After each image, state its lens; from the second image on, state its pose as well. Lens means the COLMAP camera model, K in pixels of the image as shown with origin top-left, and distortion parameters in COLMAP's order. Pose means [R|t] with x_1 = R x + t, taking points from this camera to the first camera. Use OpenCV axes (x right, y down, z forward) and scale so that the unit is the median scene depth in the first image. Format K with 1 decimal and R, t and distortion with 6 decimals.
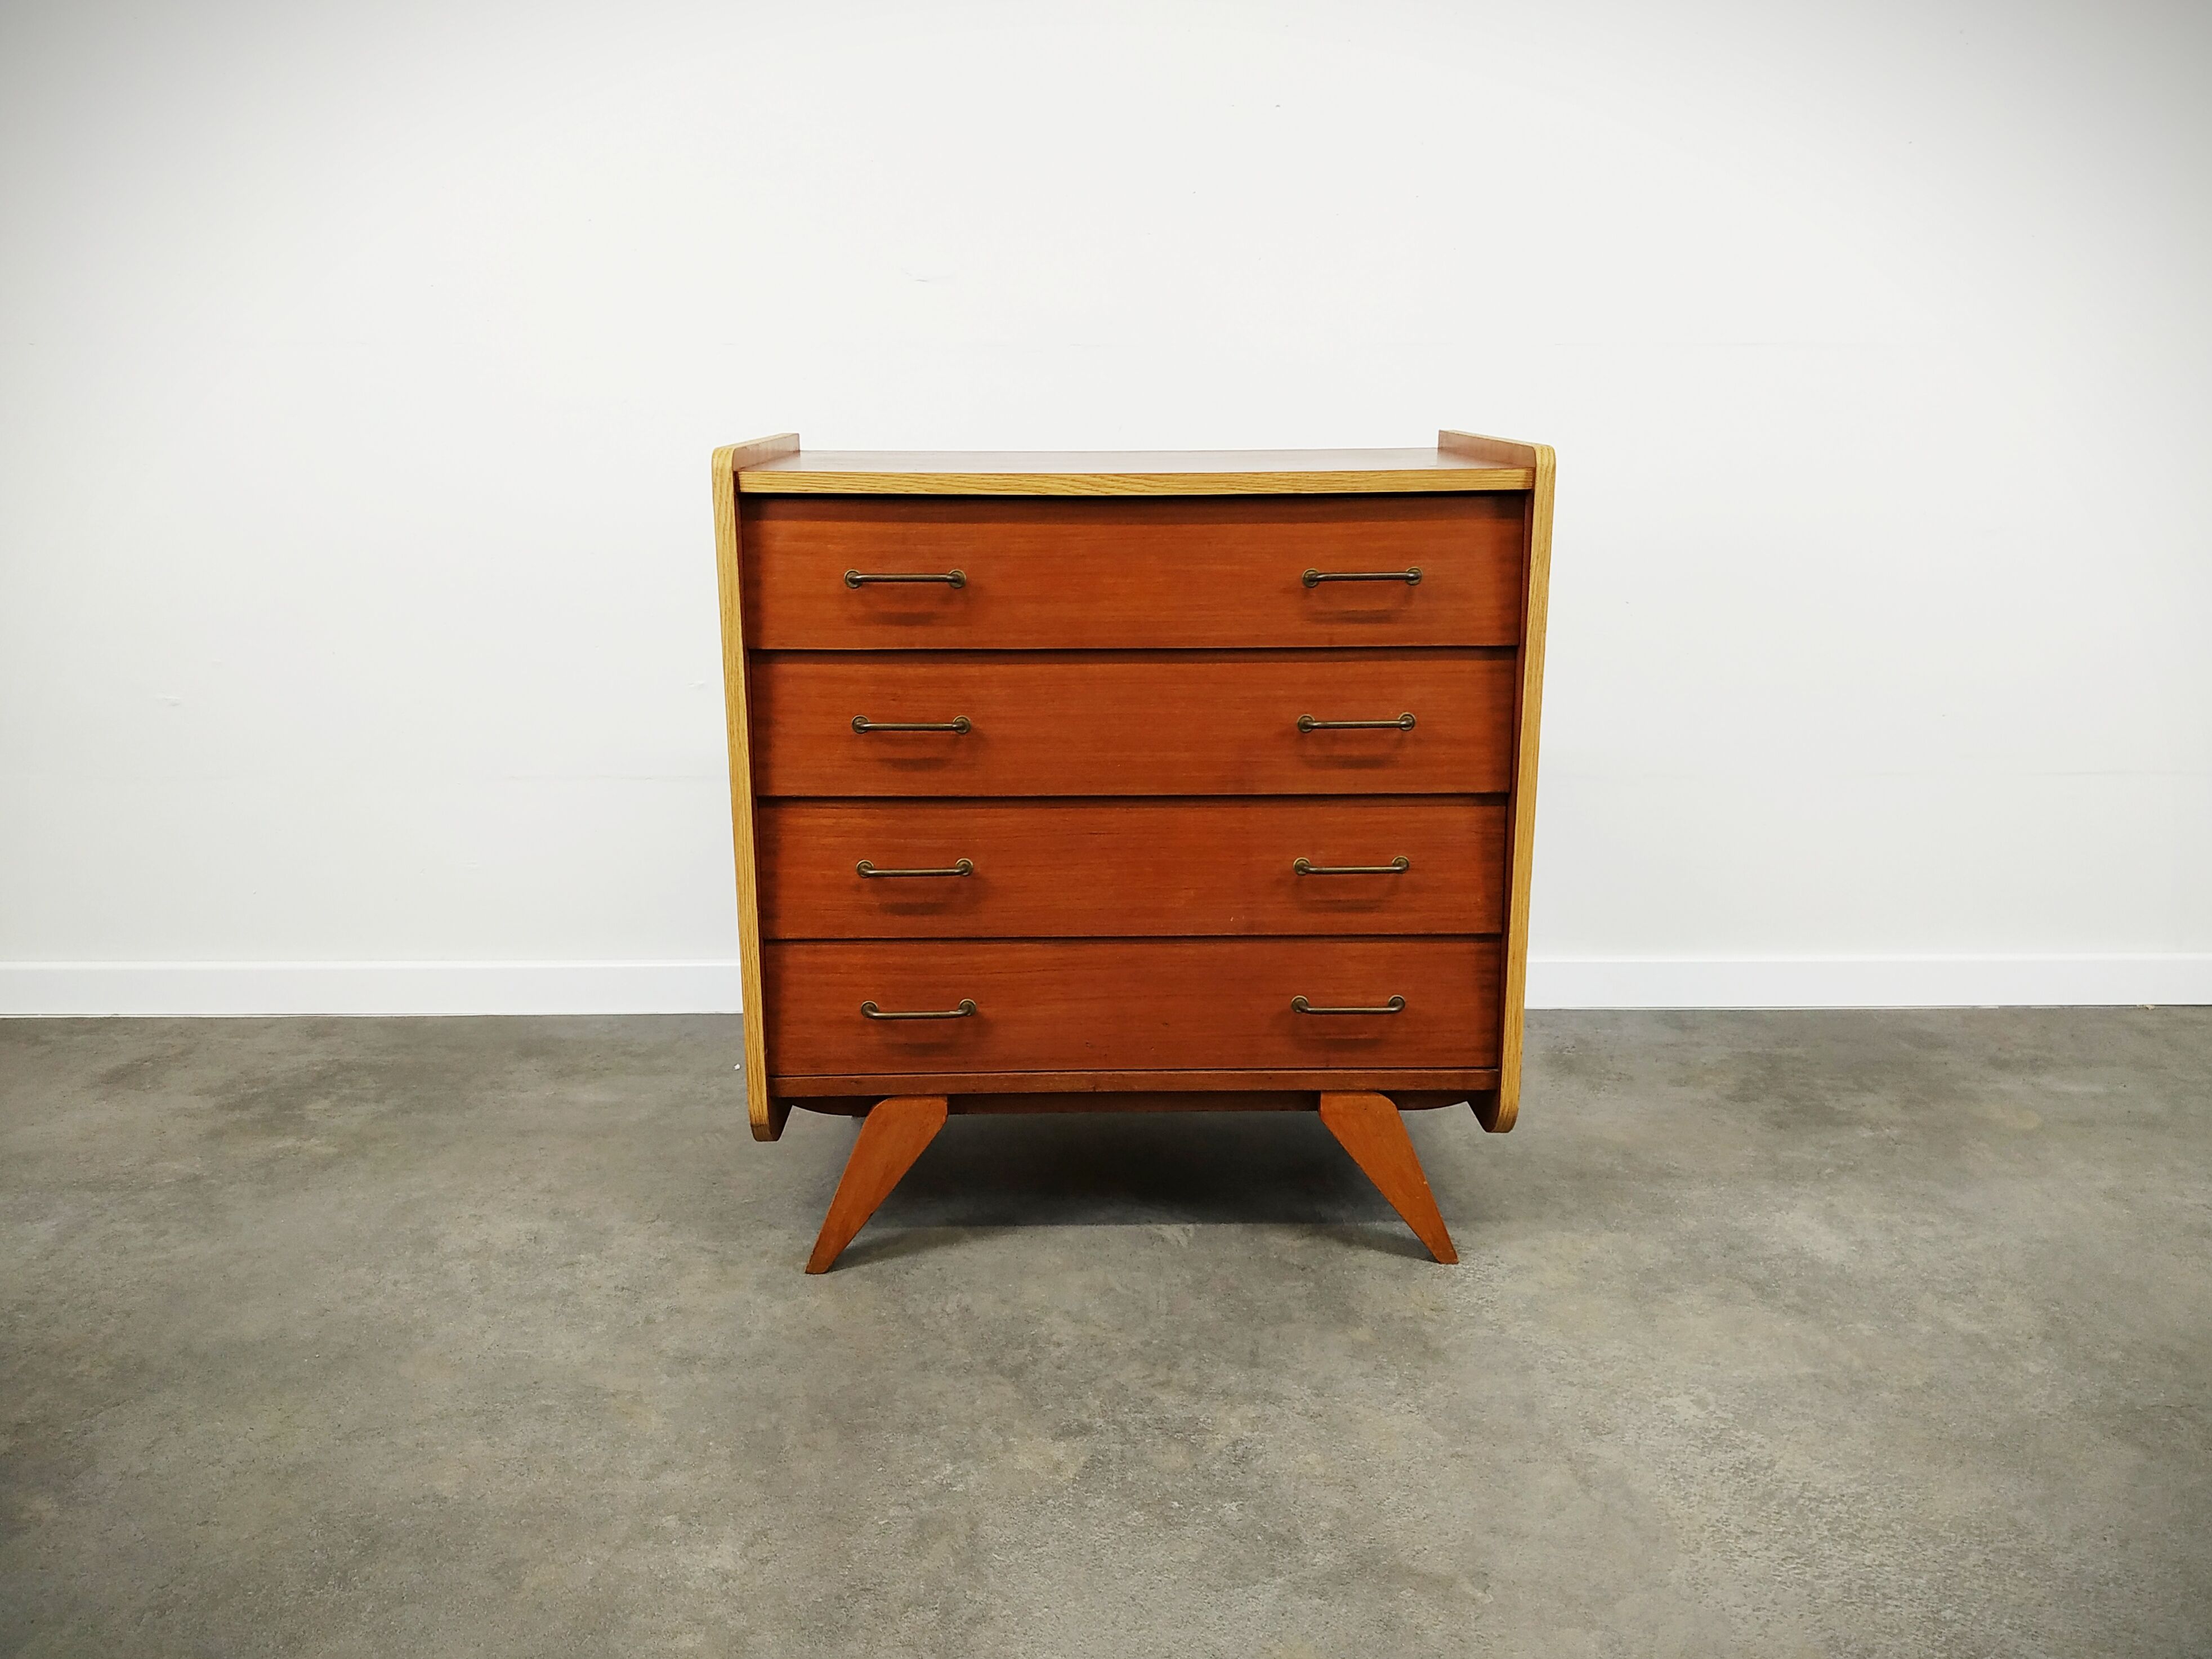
lens RADIAL K [[1584.6, 0, 1099.1], [0, 1584.6, 852.1], [0, 0, 1]] dist [-0.001612, -0.001777]
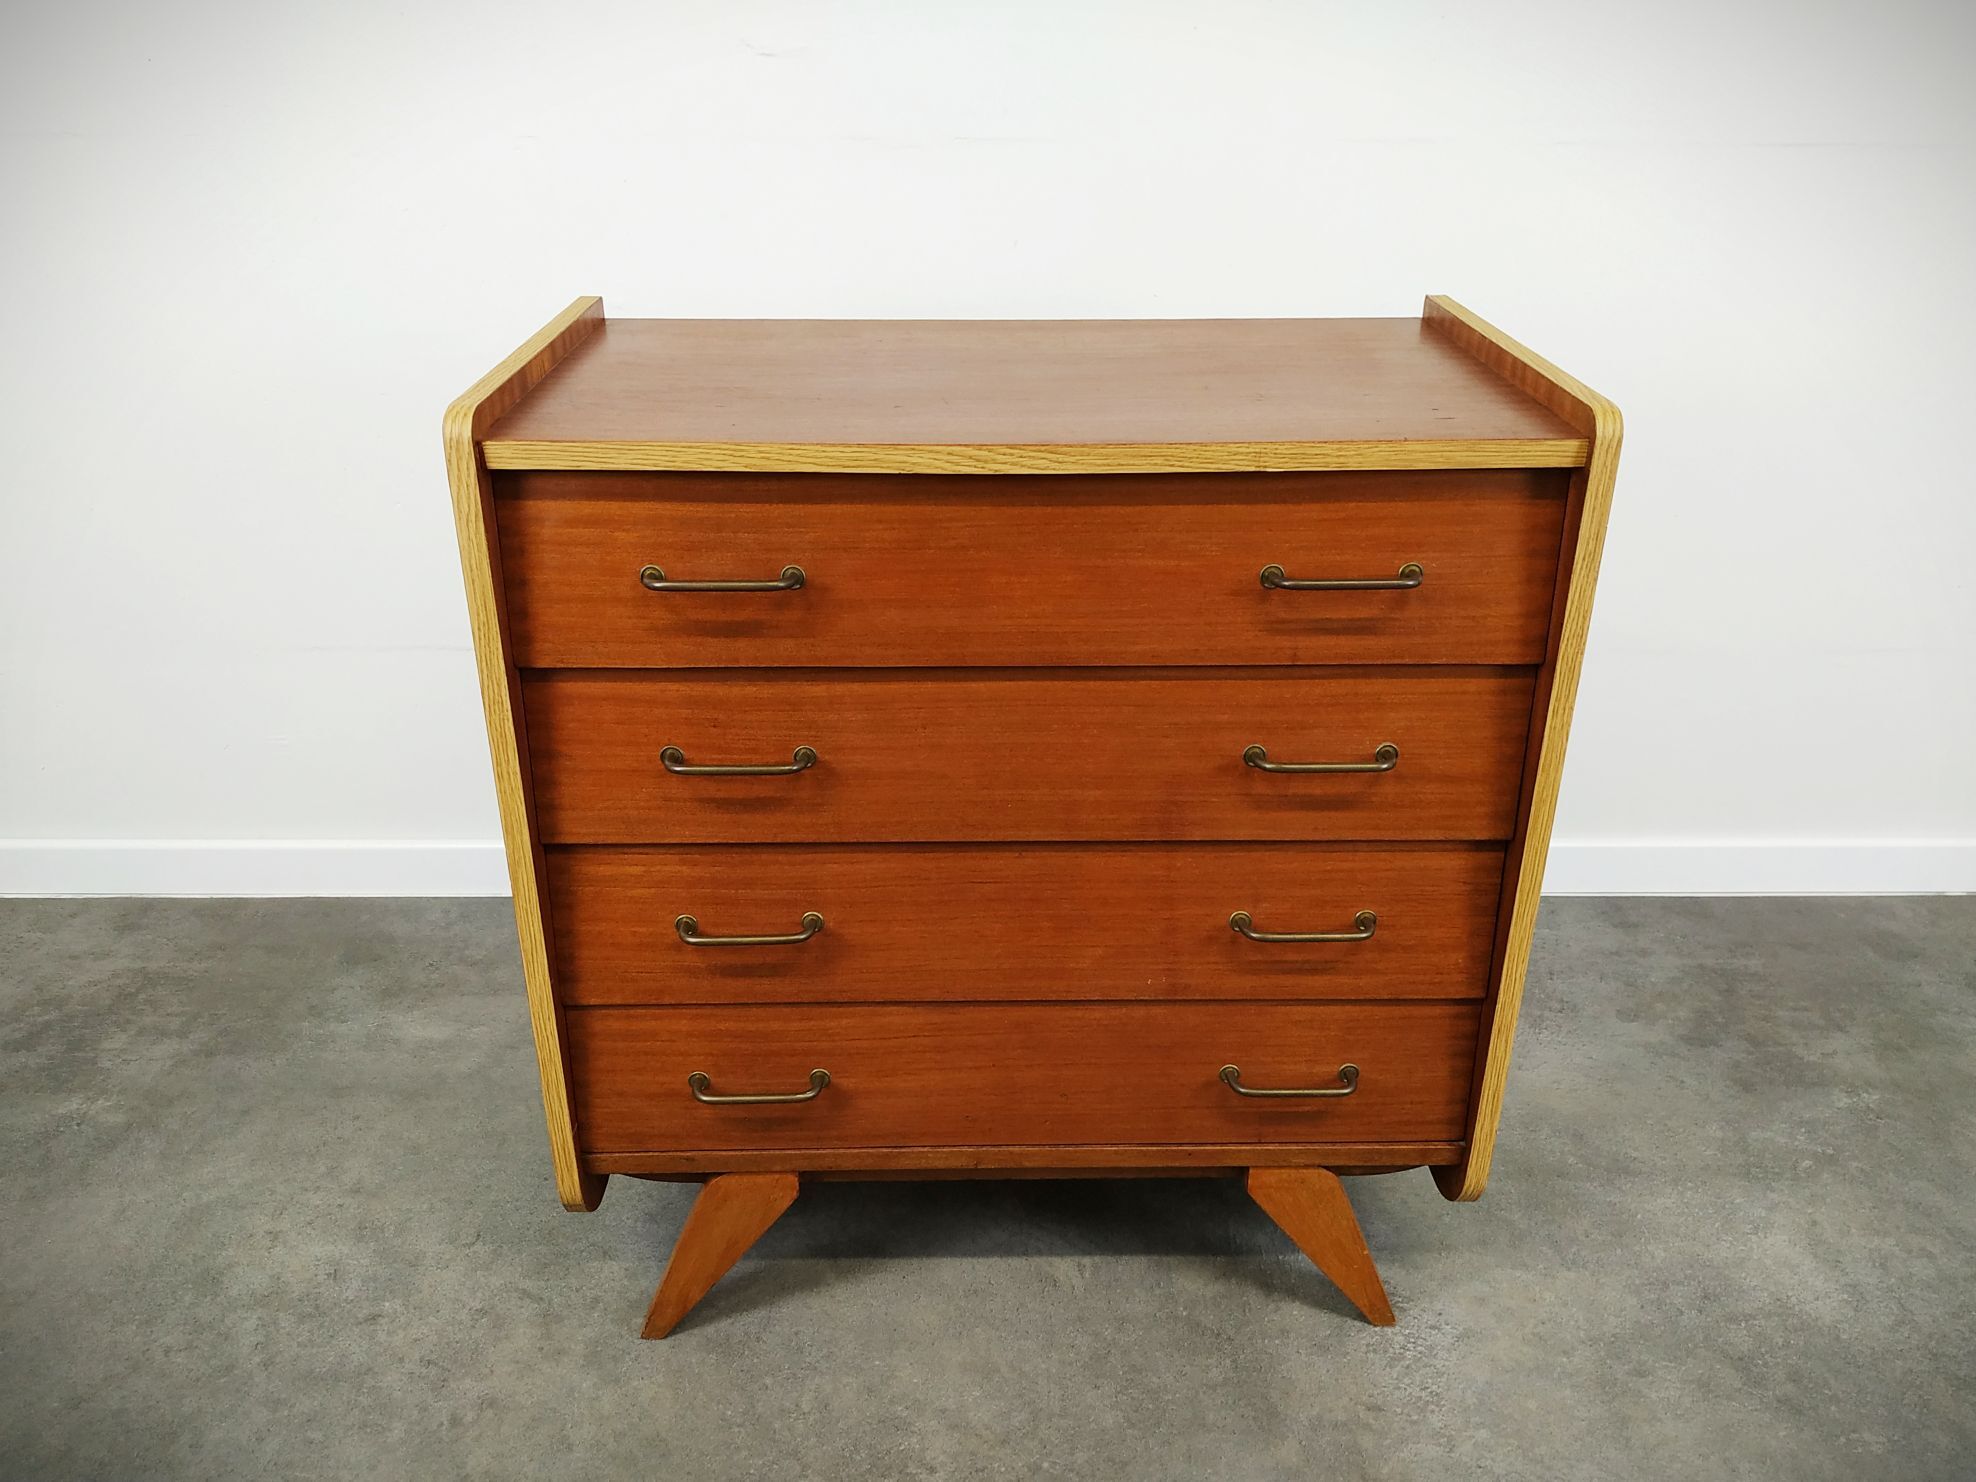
lens RADIAL K [[1427.3, 0, 988.0], [0, 1427.3, 741.0], [0, 0, 1]] dist [-0.027542, 0.024325]
pose [[0.999974, 0.007268, -0.000206, 0.001689], [-0.007093, 0.981434, 0.191669, -0.214264], [0.001595, -0.191662, 0.981460, 0.318076]]
